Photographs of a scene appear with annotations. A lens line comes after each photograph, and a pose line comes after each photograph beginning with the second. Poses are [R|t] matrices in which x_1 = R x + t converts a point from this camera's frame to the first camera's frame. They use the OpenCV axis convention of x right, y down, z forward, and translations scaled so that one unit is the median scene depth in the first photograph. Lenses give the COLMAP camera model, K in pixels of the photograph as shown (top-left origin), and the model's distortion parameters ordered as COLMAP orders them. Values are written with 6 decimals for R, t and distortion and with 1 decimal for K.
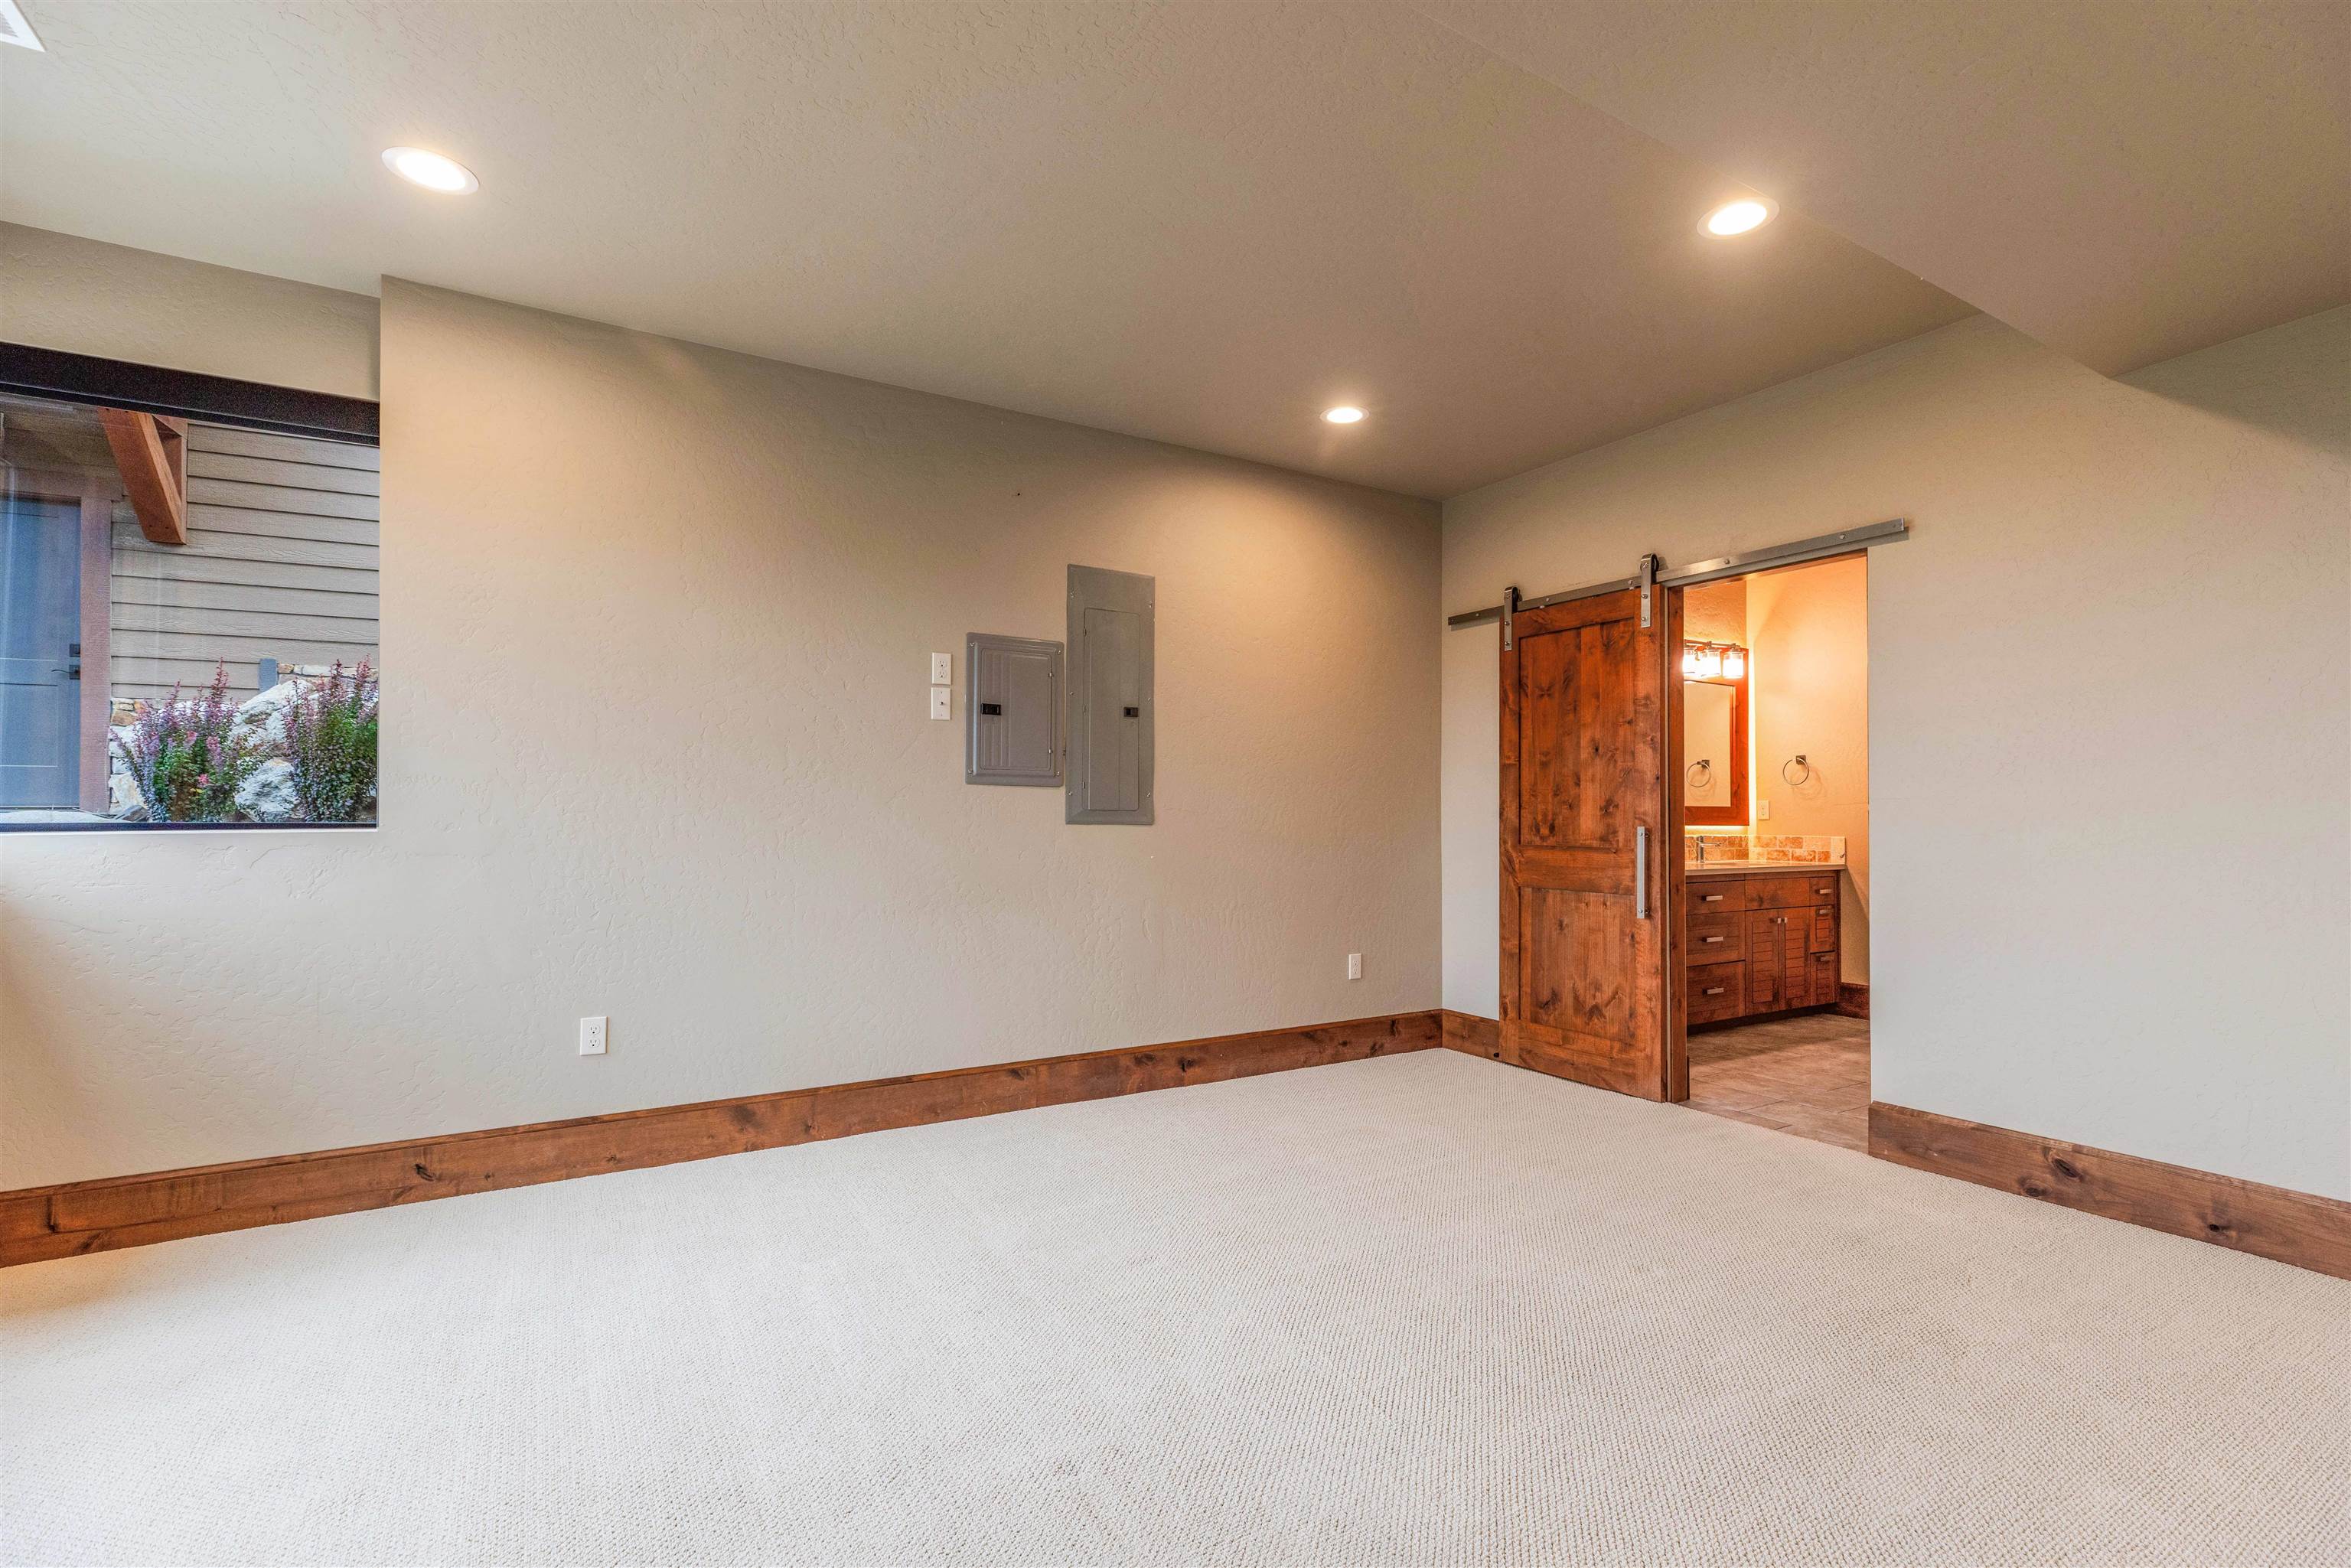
lens RADIAL K [[1085.0, 0, 1175.5], [0, 1085.0, 784.0], [0, 0, 1]] dist [0.000130, 0.000007]
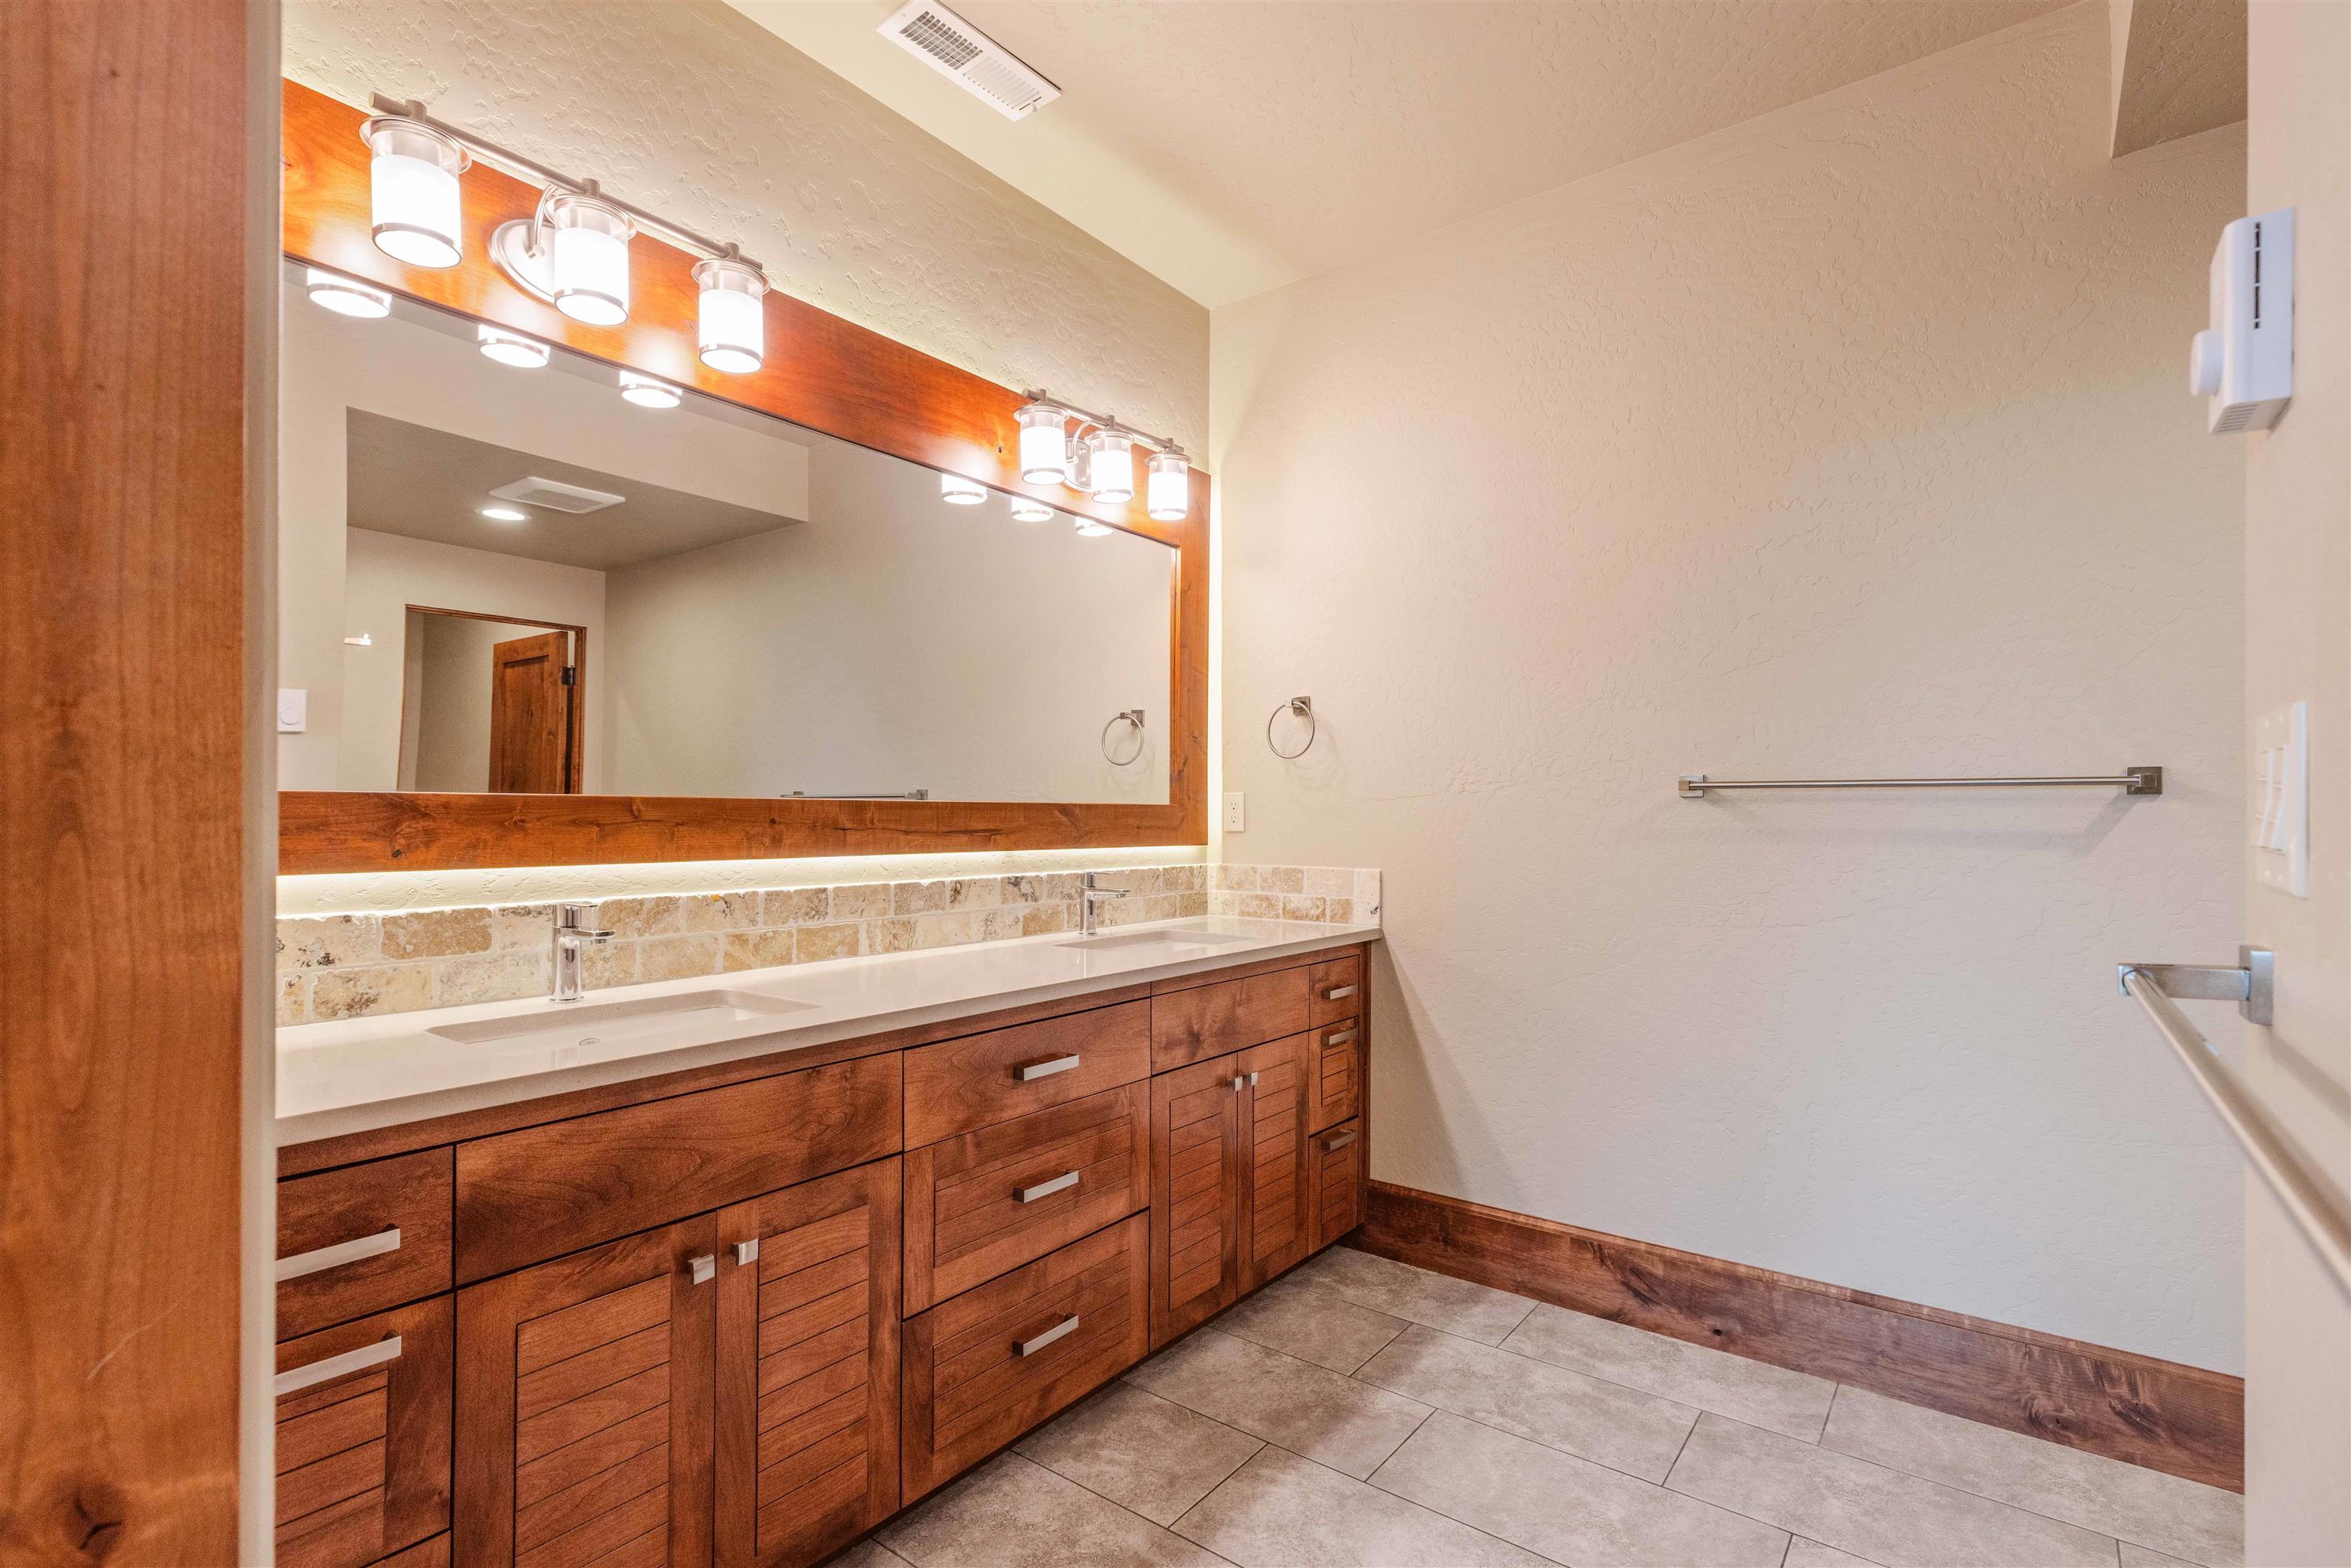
lens RADIAL K [[1085.0, 0, 1175.5], [0, 1085.0, 784.0], [0, 0, 1]] dist [0.000130, 0.000007]
pose [[0.933064, 0.013433, 0.359459, 0.366187], [-0.013849, 0.999903, -0.001419, 0.013352], [-0.359443, -0.003654, 0.933160, 0.595592]]
